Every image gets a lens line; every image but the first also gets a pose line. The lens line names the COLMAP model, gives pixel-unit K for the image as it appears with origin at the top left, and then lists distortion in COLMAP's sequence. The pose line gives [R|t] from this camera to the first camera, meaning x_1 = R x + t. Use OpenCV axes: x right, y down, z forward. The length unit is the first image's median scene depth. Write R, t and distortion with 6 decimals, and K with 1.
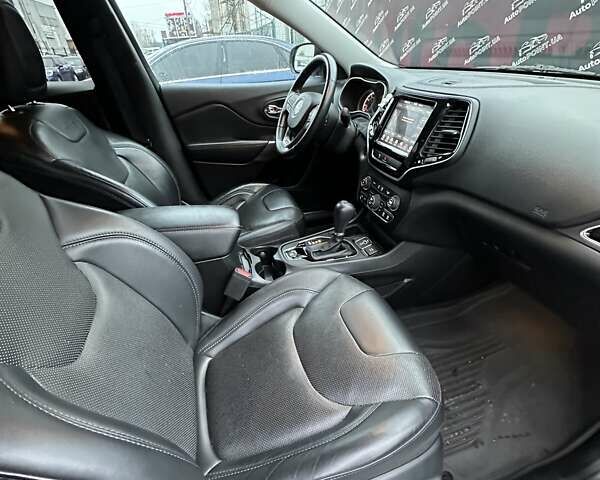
lens RADIAL K [[315.3, 0, 298.9], [0, 315.3, 241.3], [0, 0, 1]] dist [-0.001110, -0.000249]
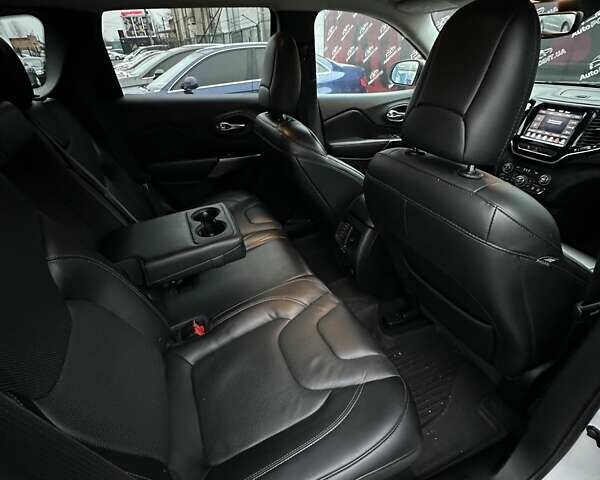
lens RADIAL K [[315.3, 0, 298.9], [0, 315.3, 241.3], [0, 0, 1]] dist [-0.001110, -0.000249]
pose [[0.994129, -0.050562, 0.095665, -0.840287], [0.050706, 0.998713, 0.000934, 0.088703], [-0.095589, 0.003922, 0.995413, -0.283521]]
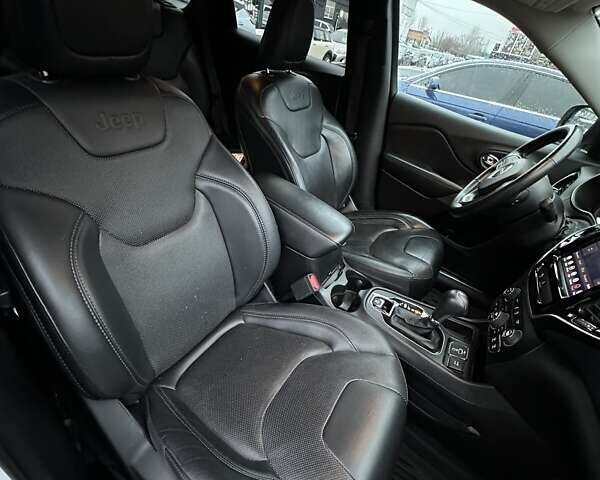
lens RADIAL K [[315.3, 0, 298.9], [0, 315.3, 241.3], [0, 0, 1]] dist [-0.001110, -0.000249]
pose [[0.647634, 0.563607, -0.512755, 0.202002], [-0.568797, 0.805379, 0.166833, -0.124210], [0.506991, 0.183607, 0.842169, 0.080429]]
